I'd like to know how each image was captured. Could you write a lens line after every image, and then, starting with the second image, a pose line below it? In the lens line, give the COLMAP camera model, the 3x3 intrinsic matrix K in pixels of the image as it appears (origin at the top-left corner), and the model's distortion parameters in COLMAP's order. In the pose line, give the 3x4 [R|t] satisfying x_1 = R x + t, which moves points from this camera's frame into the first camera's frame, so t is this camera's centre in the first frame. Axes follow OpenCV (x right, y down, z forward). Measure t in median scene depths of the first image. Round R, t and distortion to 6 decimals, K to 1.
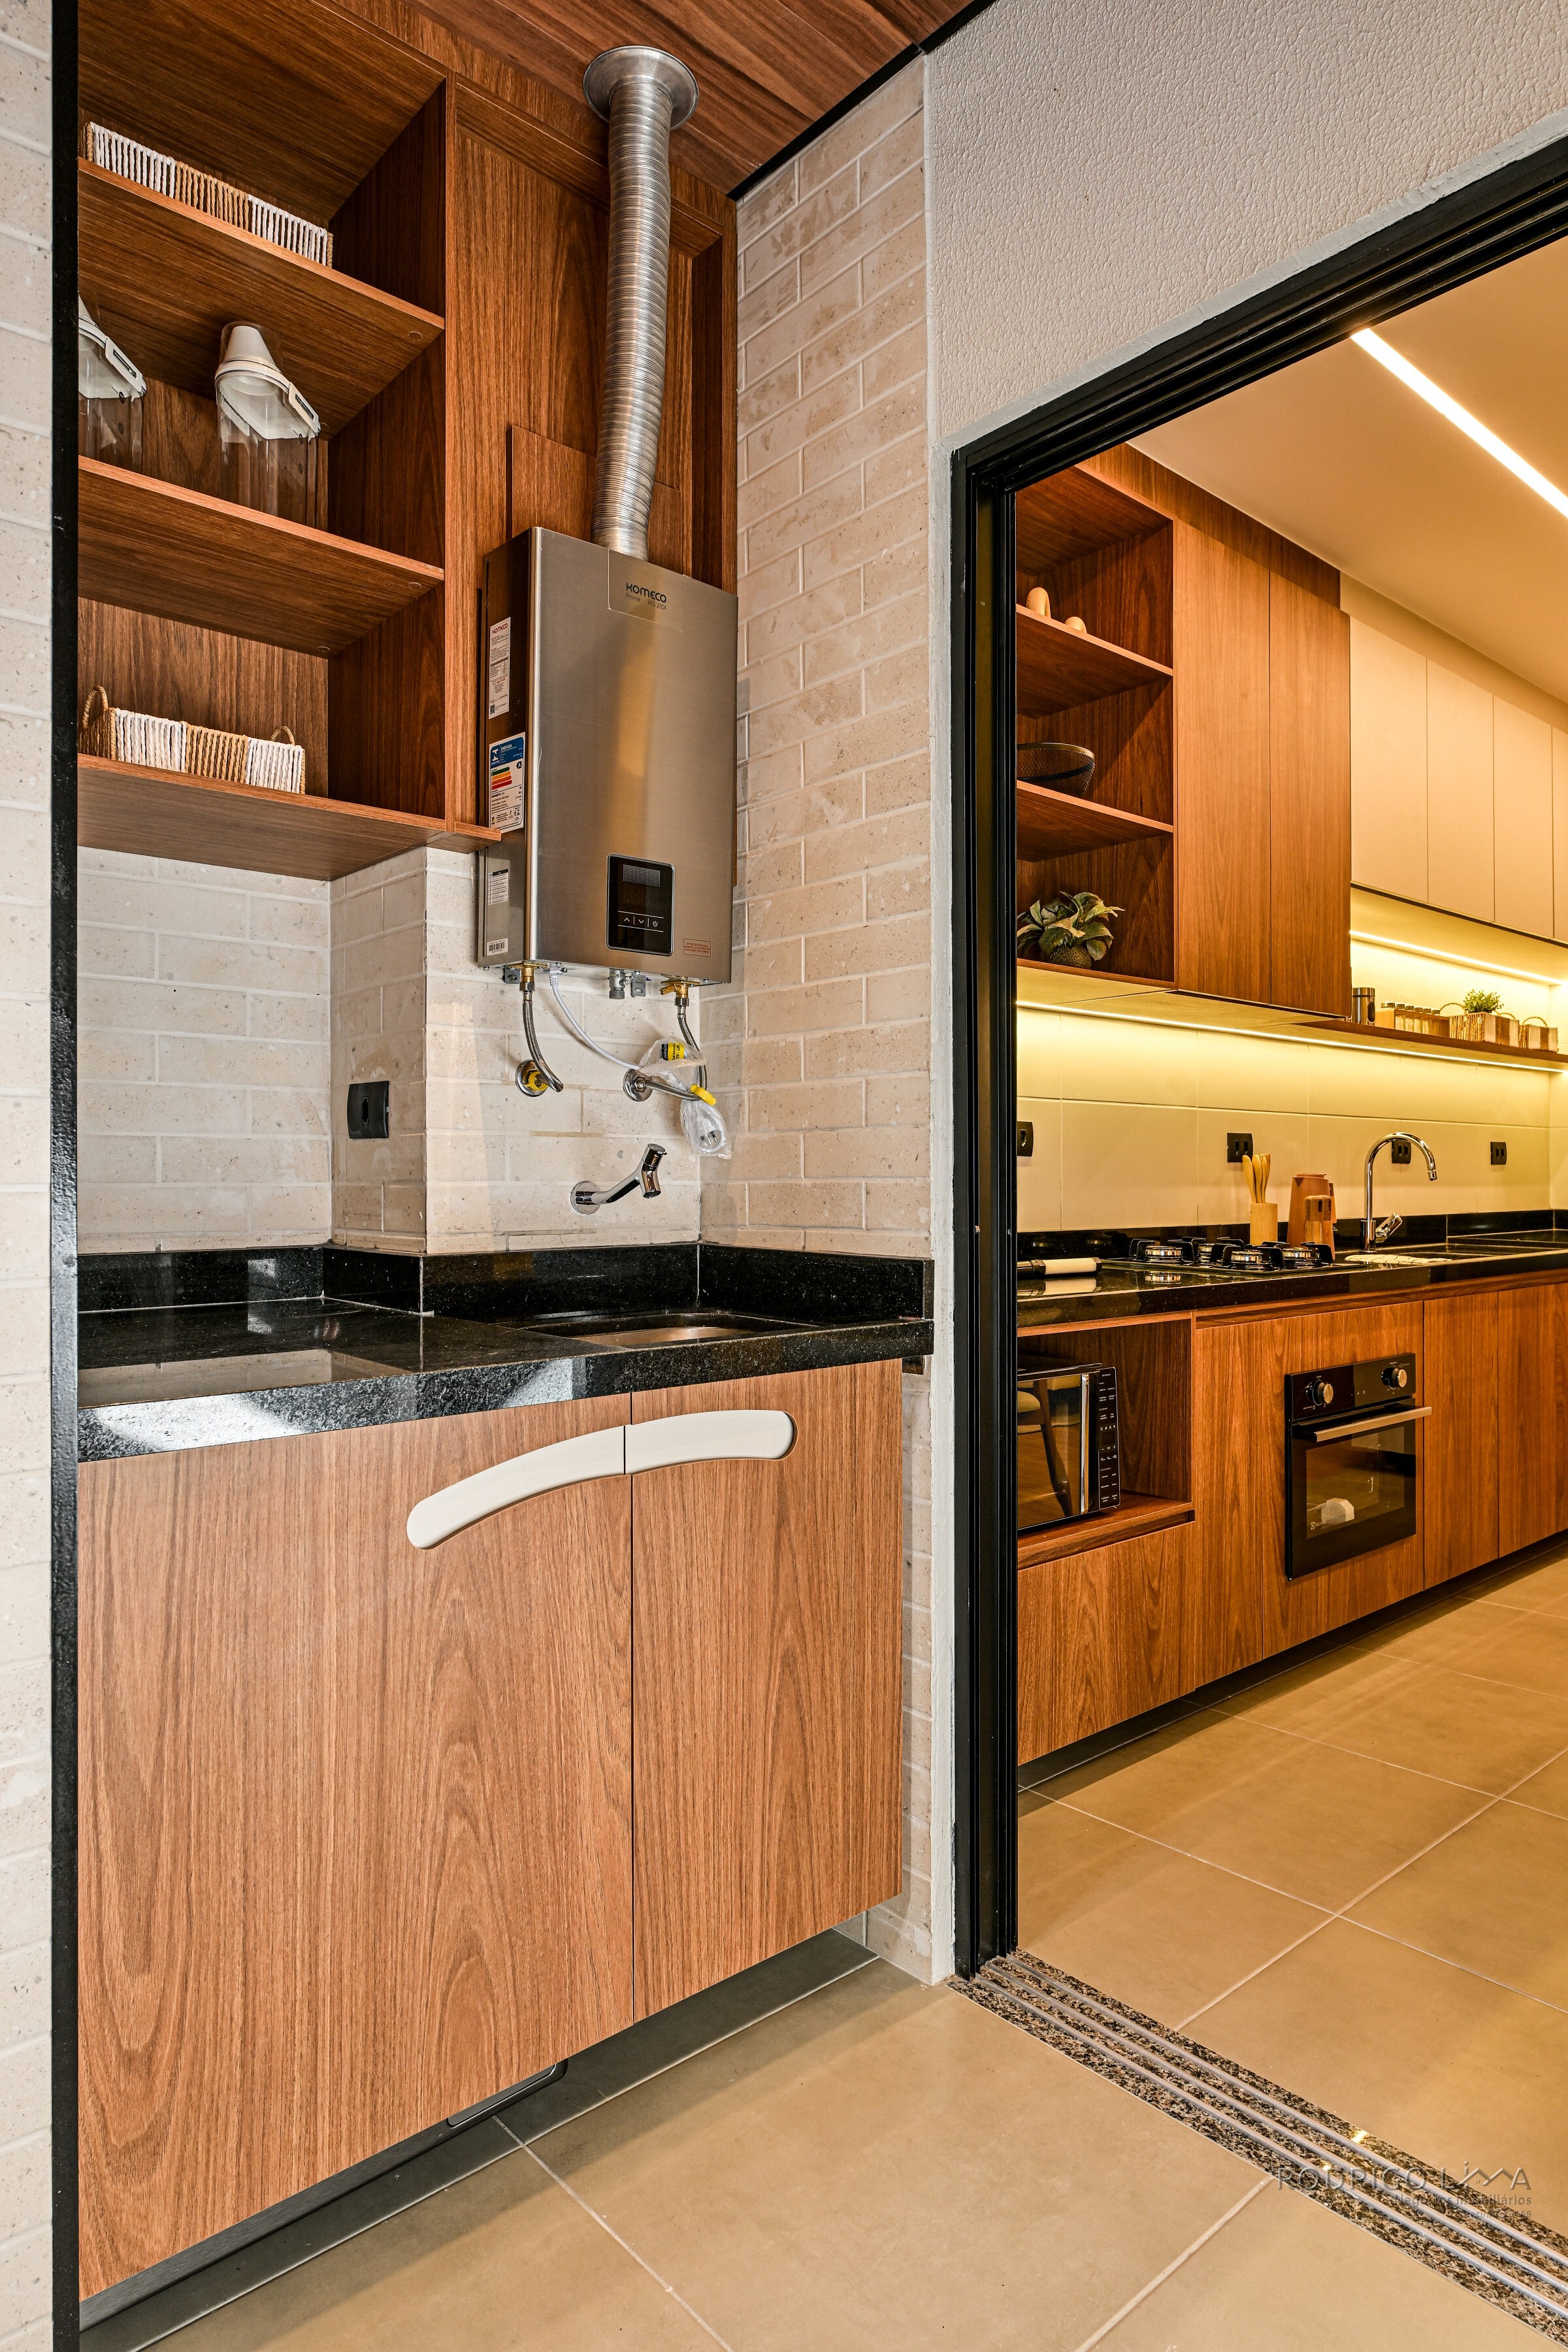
lens RADIAL K [[1412.9, 0, 784.0], [0, 1412.9, 1173.2], [0, 0, 1]] dist [0.001086, -0.000095]
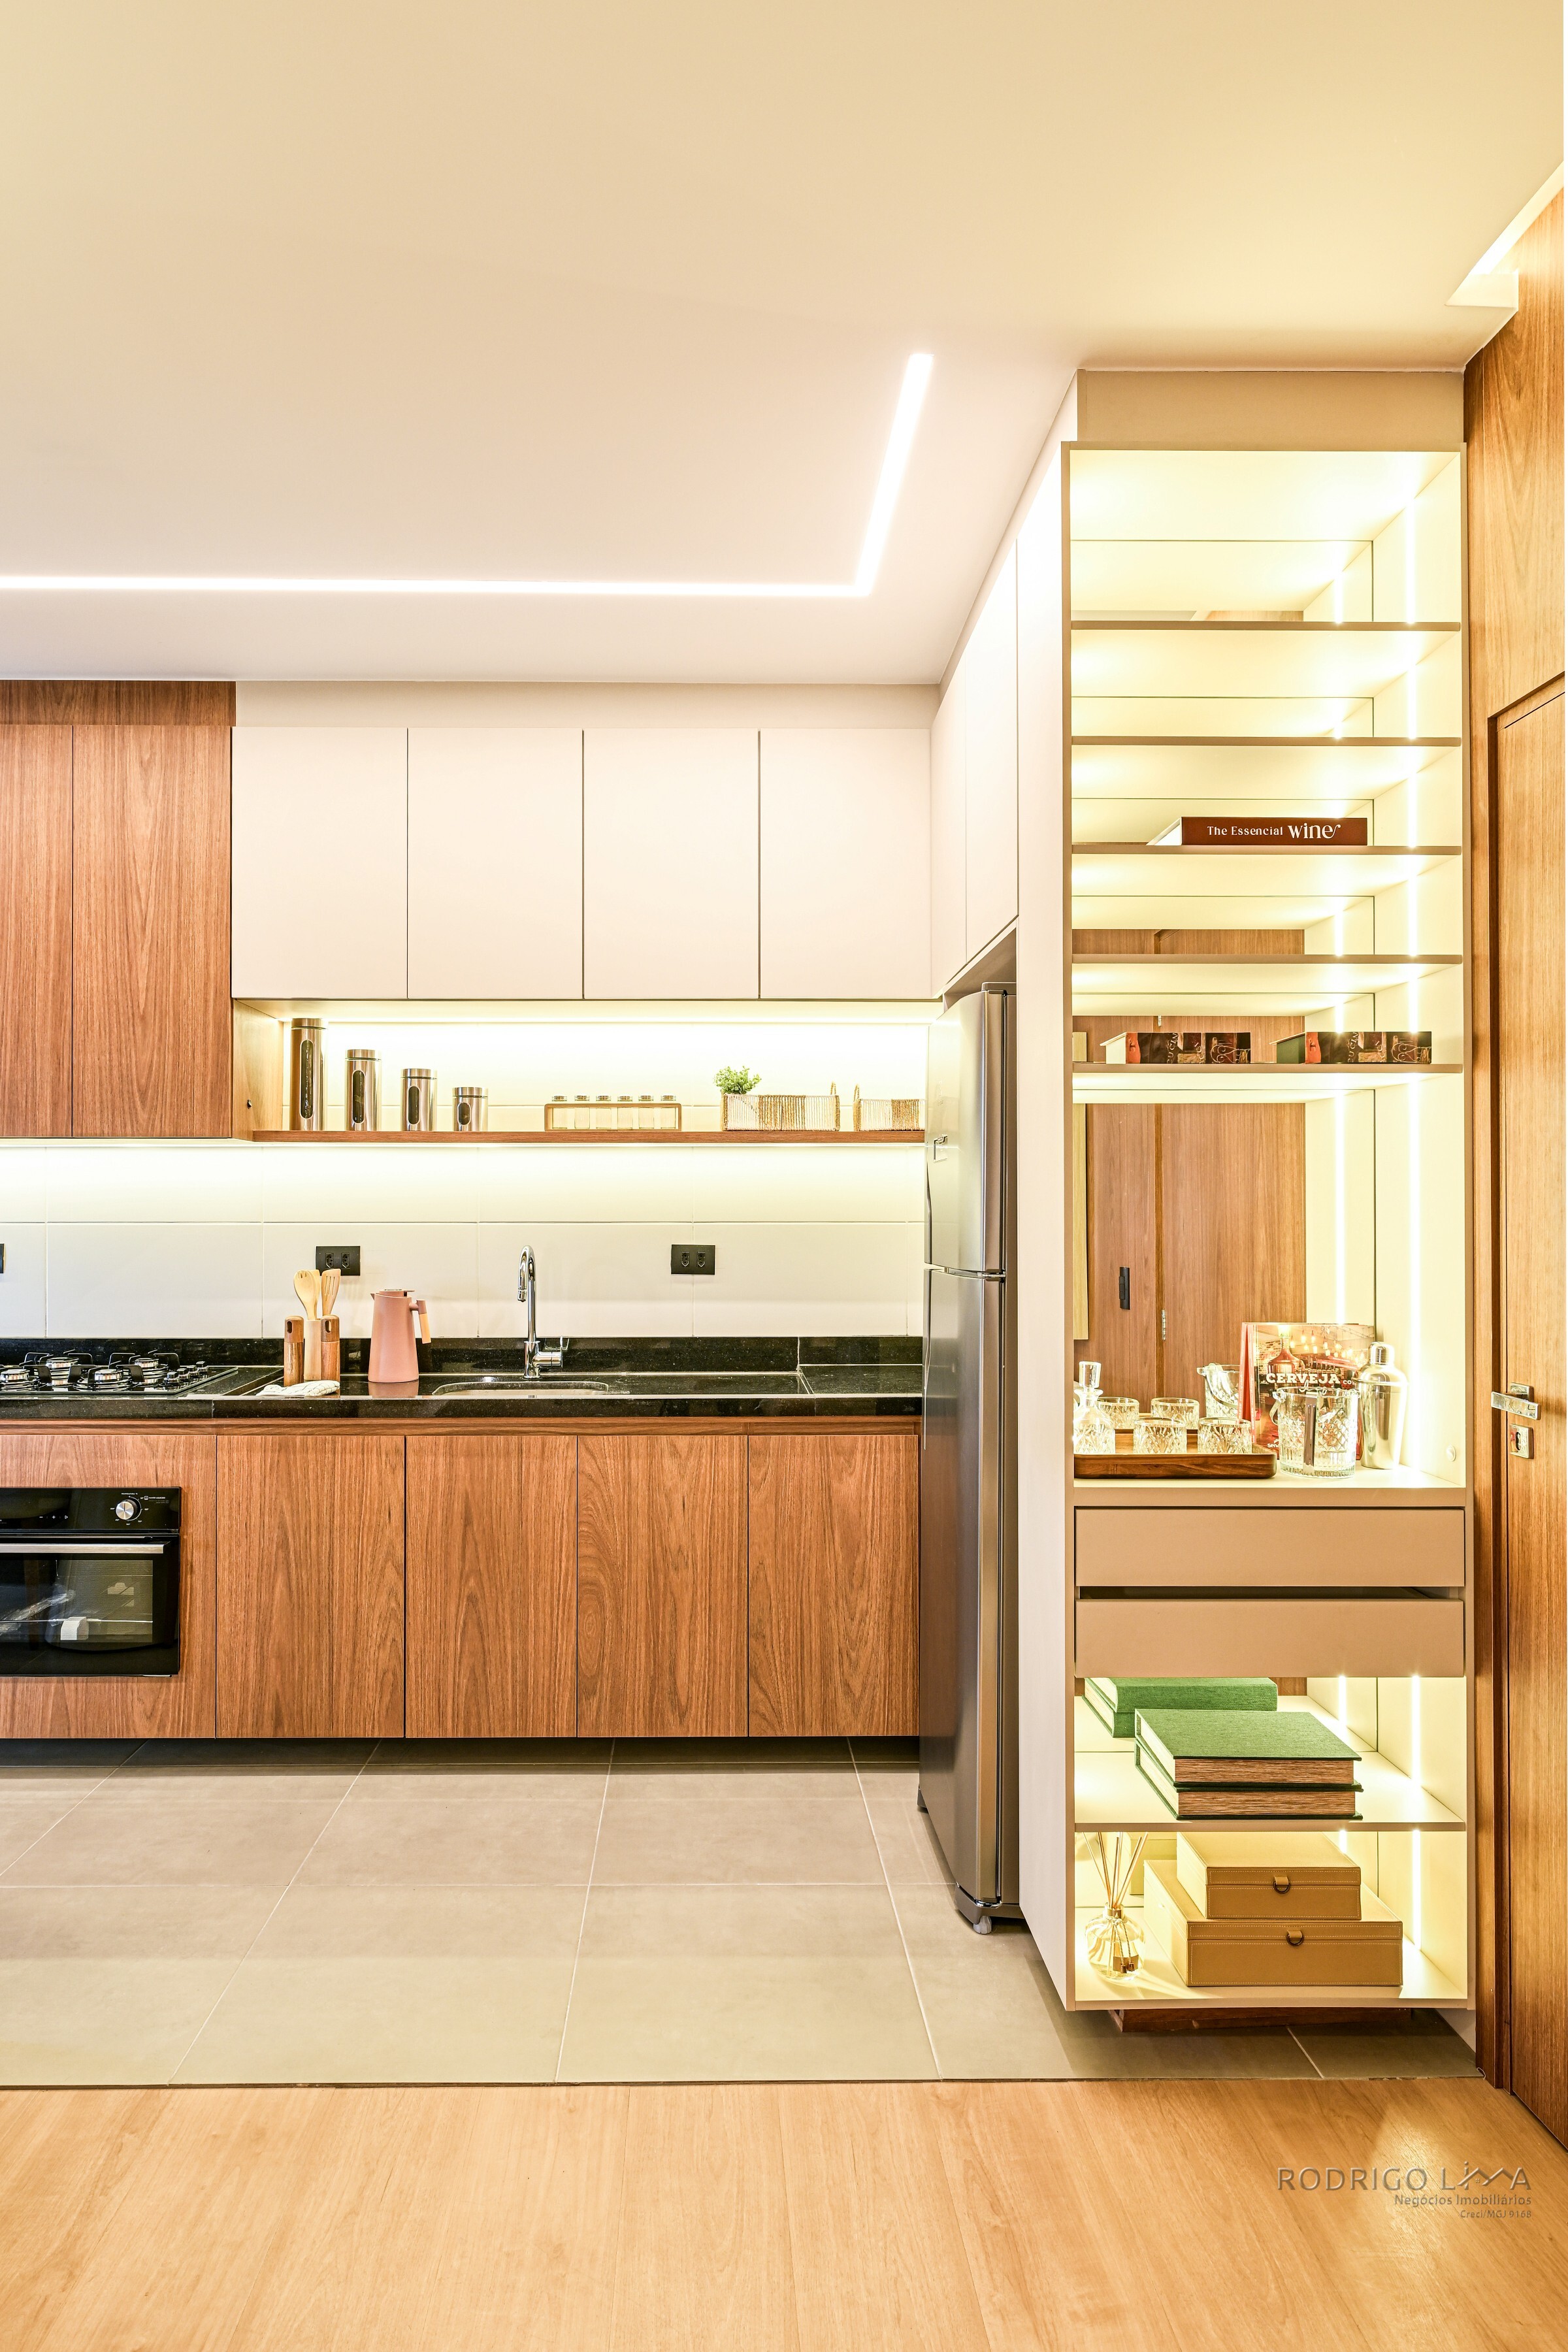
lens RADIAL K [[1337.4, 0, 713.2], [0, 1337.4, 1200.3], [0, 0, 1]] dist [-0.000976, 0.002005]
pose [[0.751647, -0.002083, -0.659562, 1.274425], [0.002266, 0.999997, -0.000576, -0.065961], [0.659562, -0.001062, 0.751650, 0.531111]]
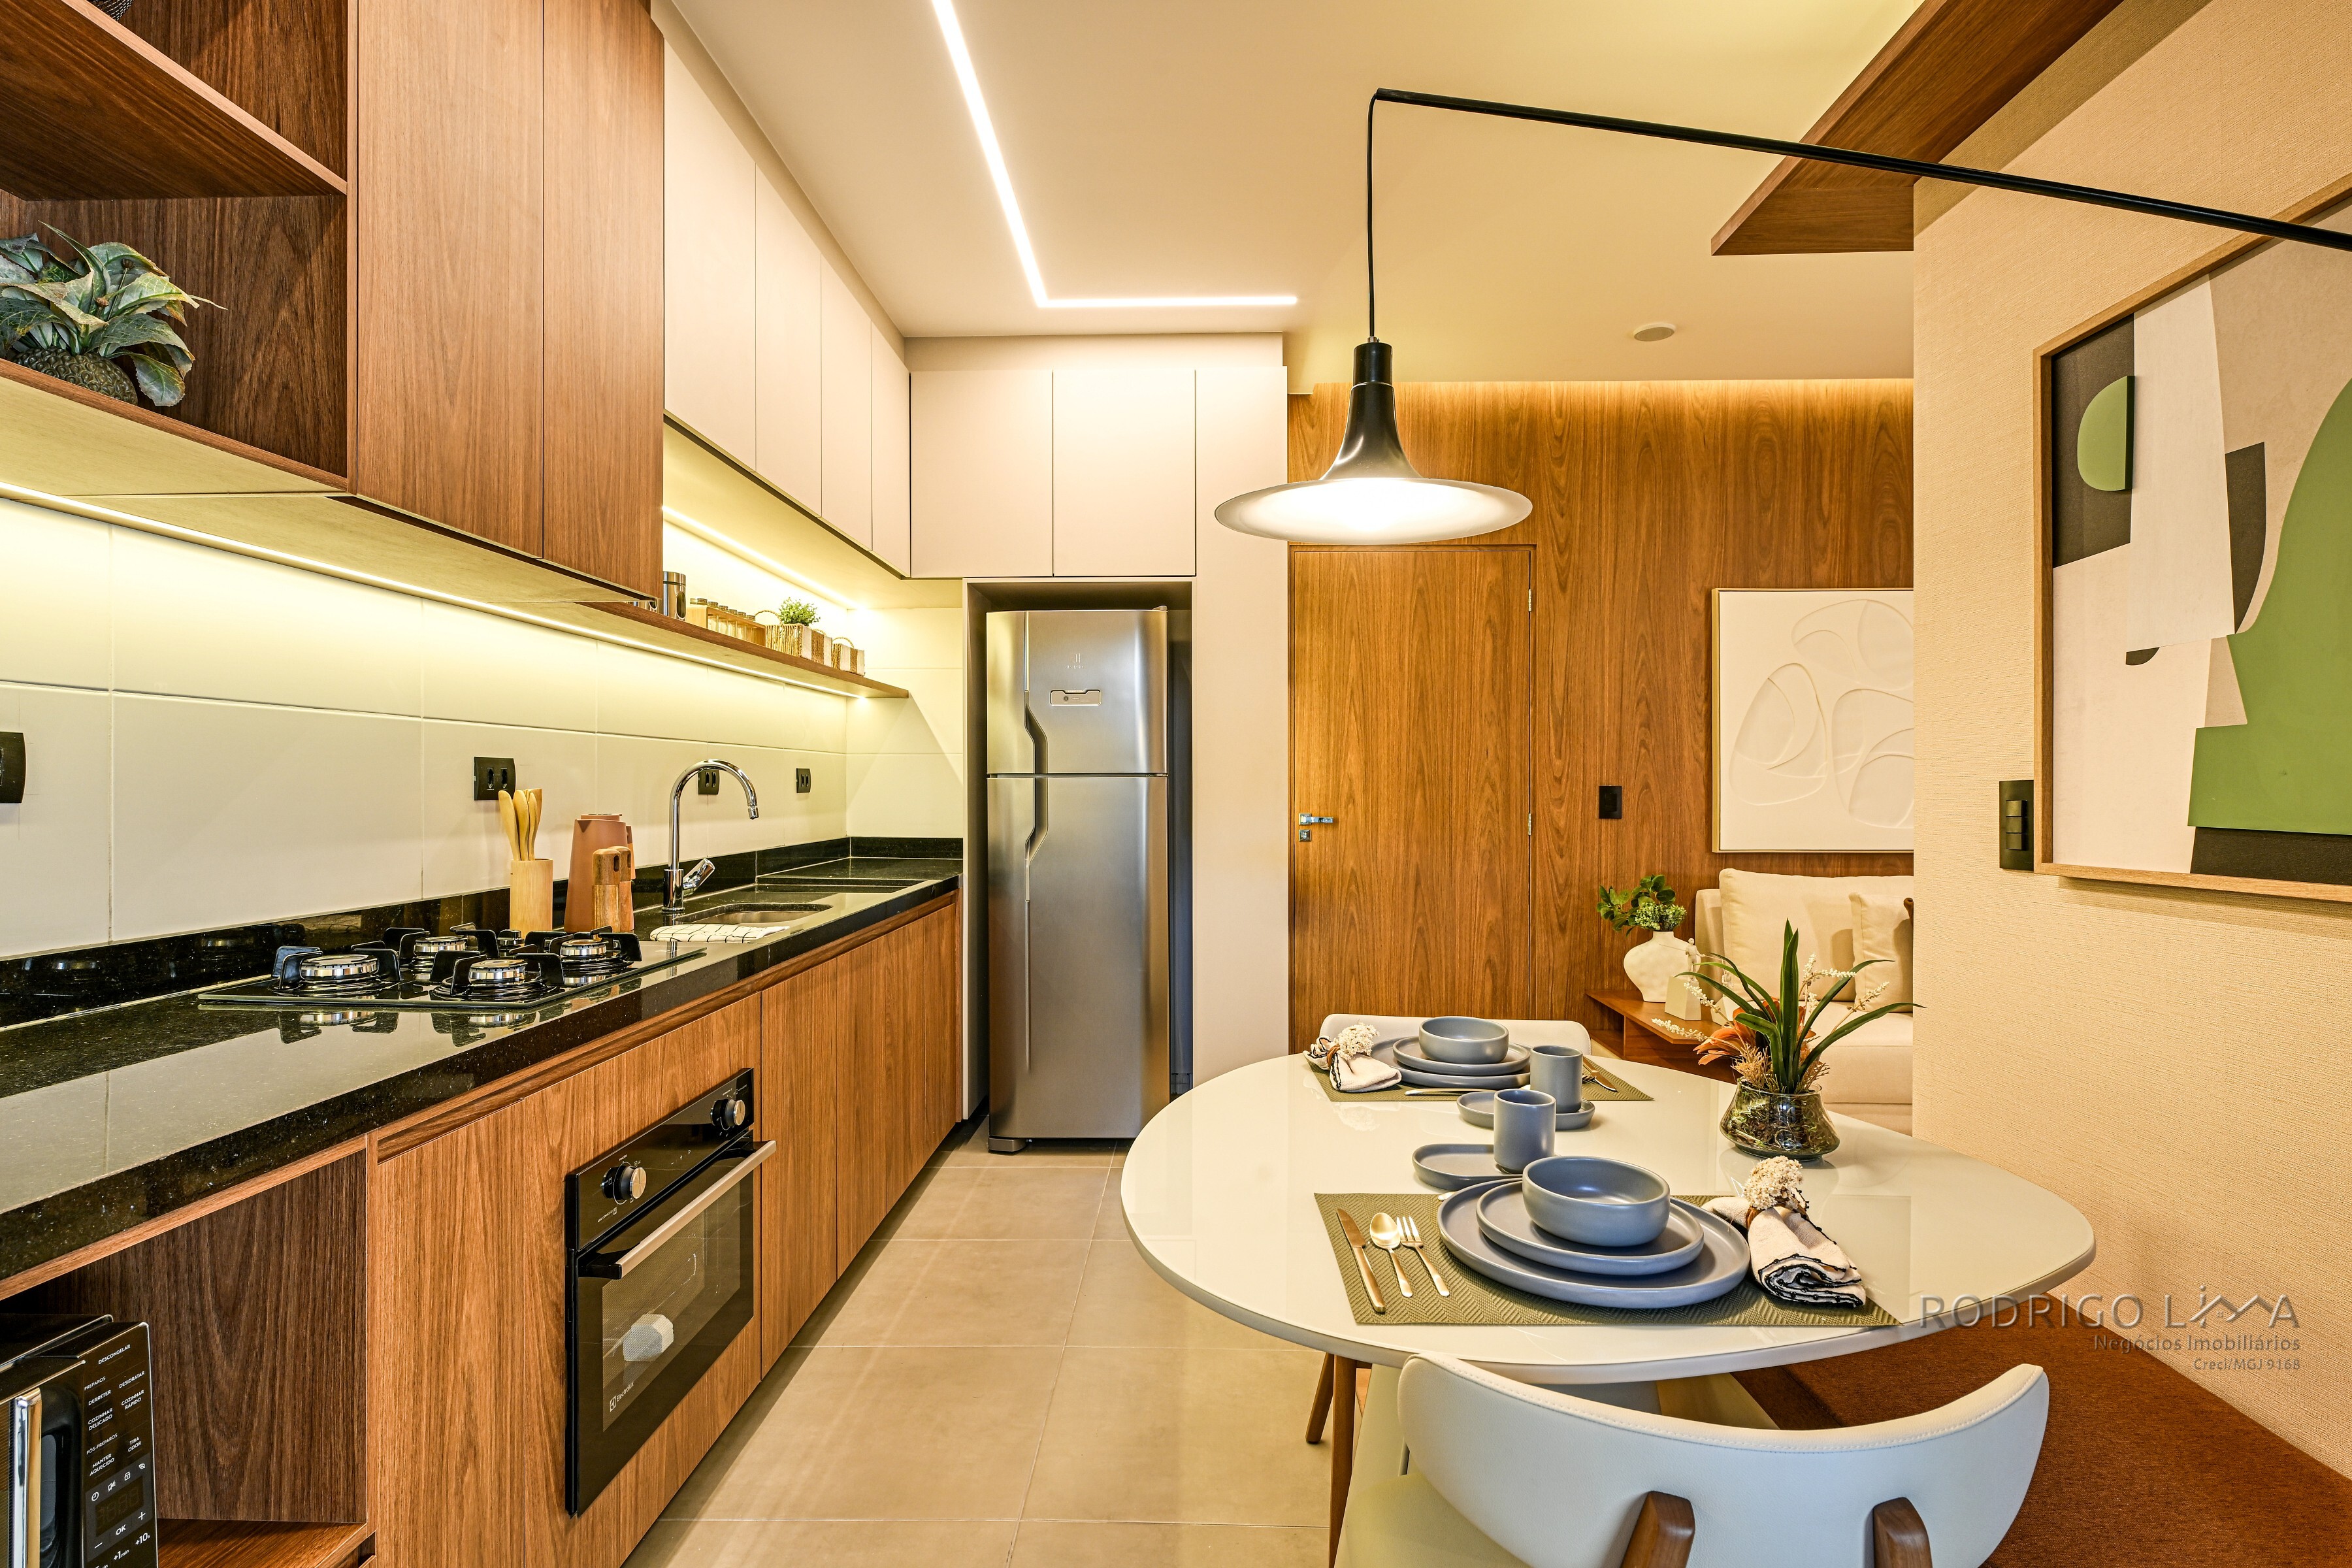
lens RADIAL K [[1196.6, 0, 1172.9], [0, 1196.6, 788.0], [0, 0, 1]] dist [-0.000441, -0.001424]
pose [[0.685859, 0.001035, 0.727733, 0.140339], [-0.005931, 0.999974, 0.004168, -0.019967], [-0.727710, -0.007175, 0.685848, 0.404314]]
